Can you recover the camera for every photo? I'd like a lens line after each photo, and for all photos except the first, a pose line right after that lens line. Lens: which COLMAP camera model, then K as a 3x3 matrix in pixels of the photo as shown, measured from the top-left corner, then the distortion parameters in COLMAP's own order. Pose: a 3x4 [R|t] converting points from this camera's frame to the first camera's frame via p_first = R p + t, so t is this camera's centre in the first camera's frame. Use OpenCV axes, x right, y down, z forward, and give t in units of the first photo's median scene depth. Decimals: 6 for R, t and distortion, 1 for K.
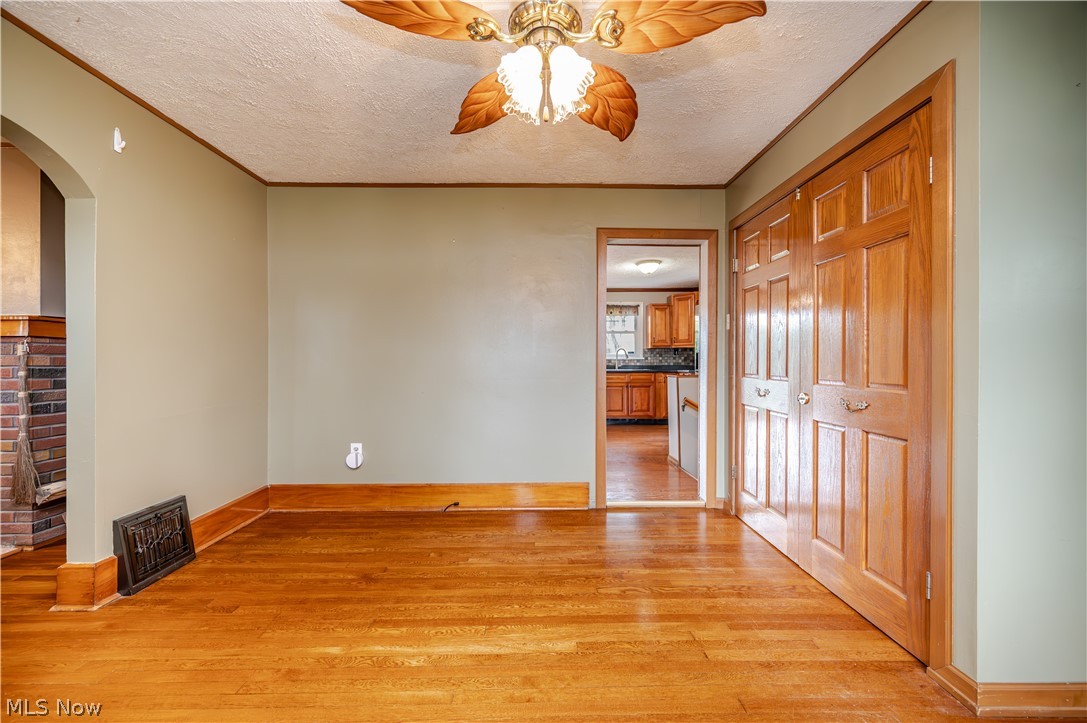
lens RADIAL K [[432.0, 0, 548.1], [0, 432.0, 366.2], [0, 0, 1]] dist [-0.000099, -0.000051]
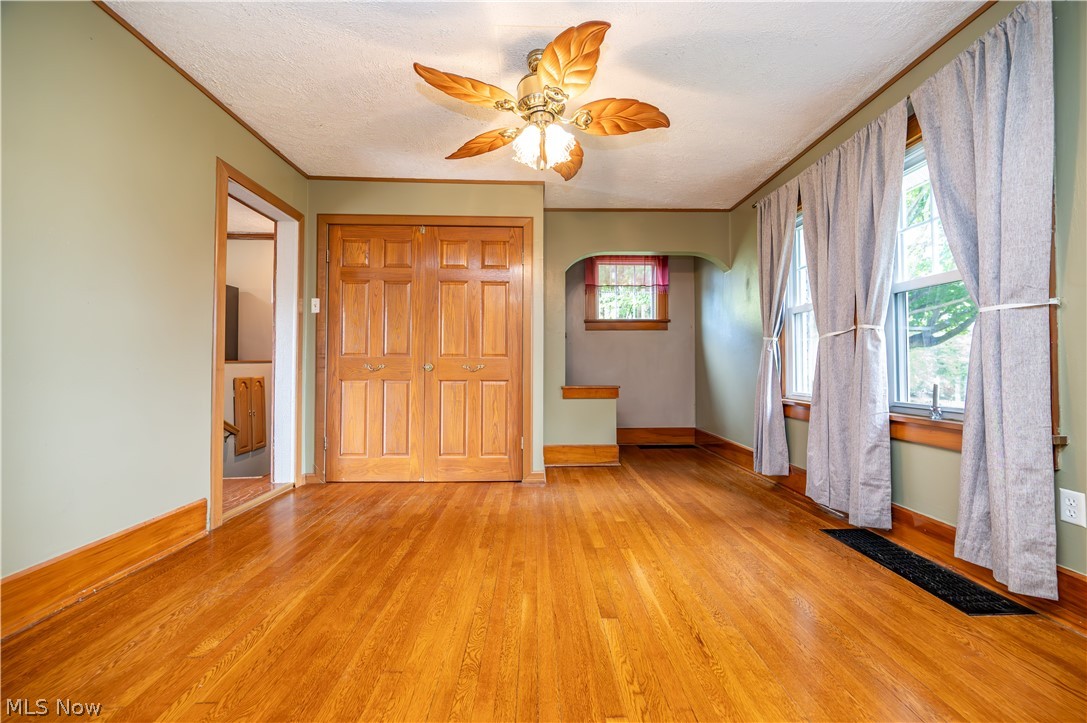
lens RADIAL K [[432.0, 0, 548.1], [0, 432.0, 366.2], [0, 0, 1]] dist [-0.000099, -0.000051]
pose [[-0.015150, -0.001500, 0.999884, -1.161299], [0.009385, 0.999955, 0.001643, 0.090911], [-0.999841, 0.009409, -0.015135, 0.768270]]
